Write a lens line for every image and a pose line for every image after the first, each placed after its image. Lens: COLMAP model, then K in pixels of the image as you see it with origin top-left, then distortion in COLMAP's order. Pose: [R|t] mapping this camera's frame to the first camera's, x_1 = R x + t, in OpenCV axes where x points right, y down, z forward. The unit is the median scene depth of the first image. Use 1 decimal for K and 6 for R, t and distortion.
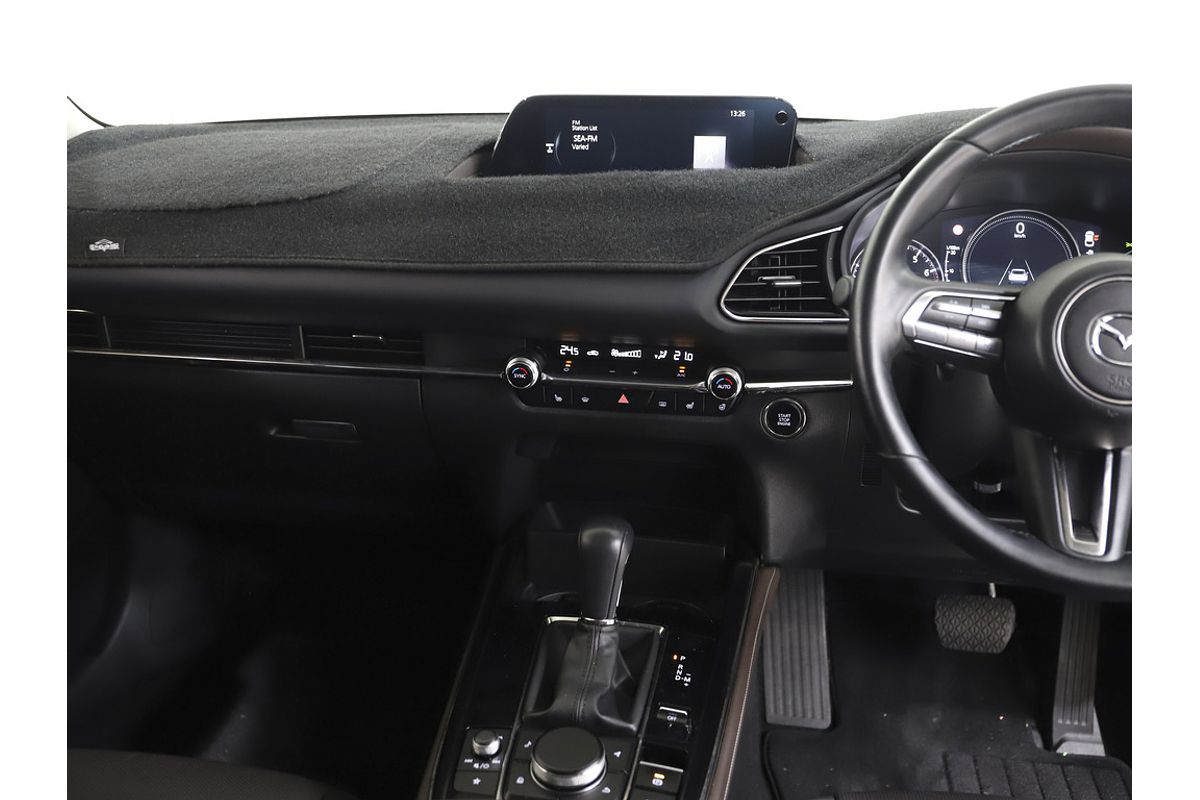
lens RADIAL K [[1064.9, 0, 600.0], [0, 1064.9, 400.0], [0, 0, 1]] dist [-0.006708, 0.014227]
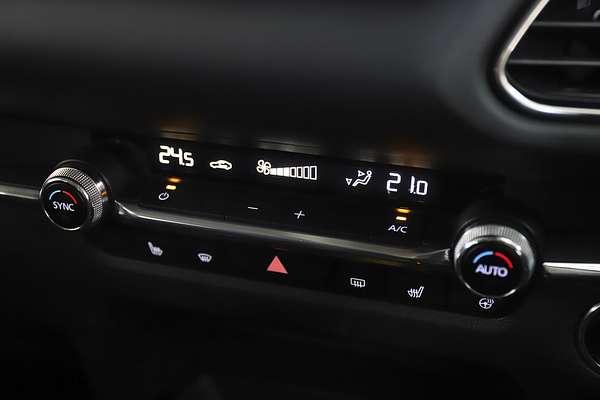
lens RADIAL K [[767.2, 0, 300.0], [0, 767.2, 200.0], [0, 0, 1]] dist [-0.002251, -0.003272]
pose [[0.986078, 0.062854, -0.153948, 0.083461], [-0.050843, 0.995436, 0.080759, -0.058467], [0.158321, -0.071808, 0.984773, 0.665912]]
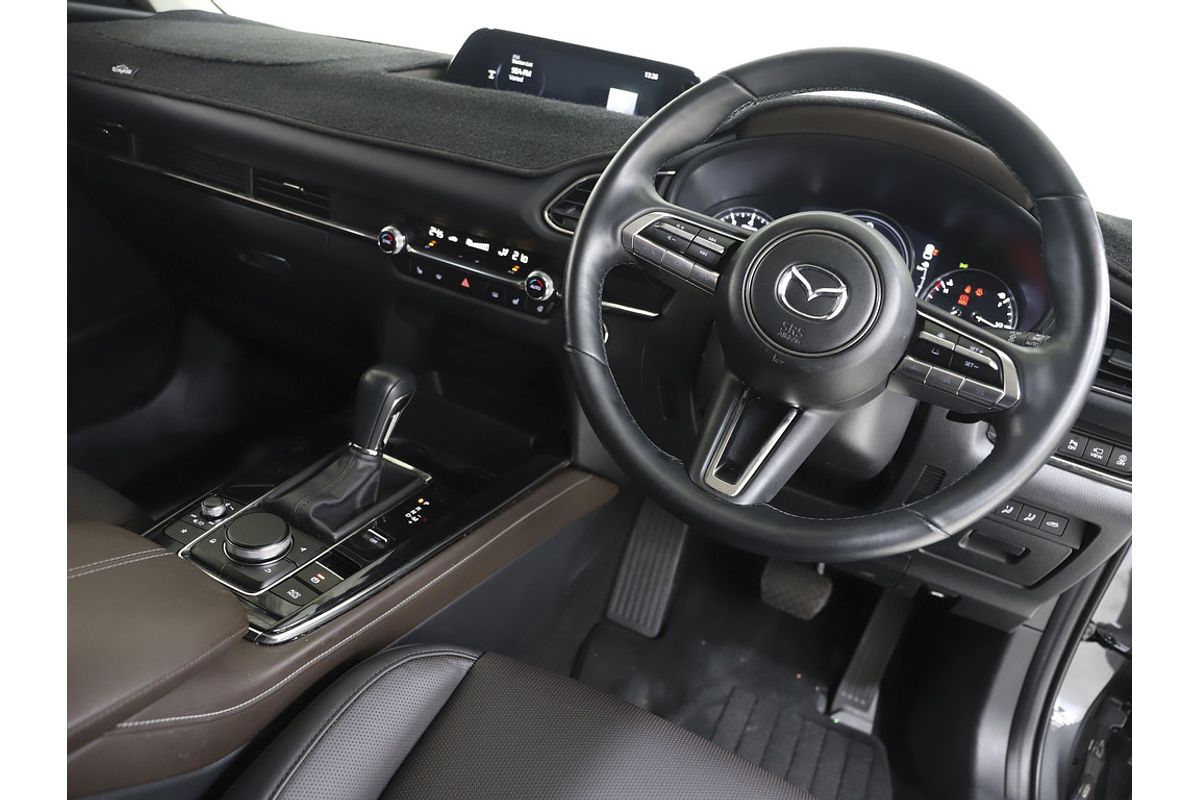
lens RADIAL K [[794.7, 0, 600.0], [0, 794.7, 400.0], [0, 0, 1]] dist [-0.092467, 0.070064]
pose [[0.945837, 0.268346, -0.182710, 0.351649], [-0.264593, 0.963306, 0.045085, 0.044503], [0.188104, 0.005700, 0.982133, 0.185496]]
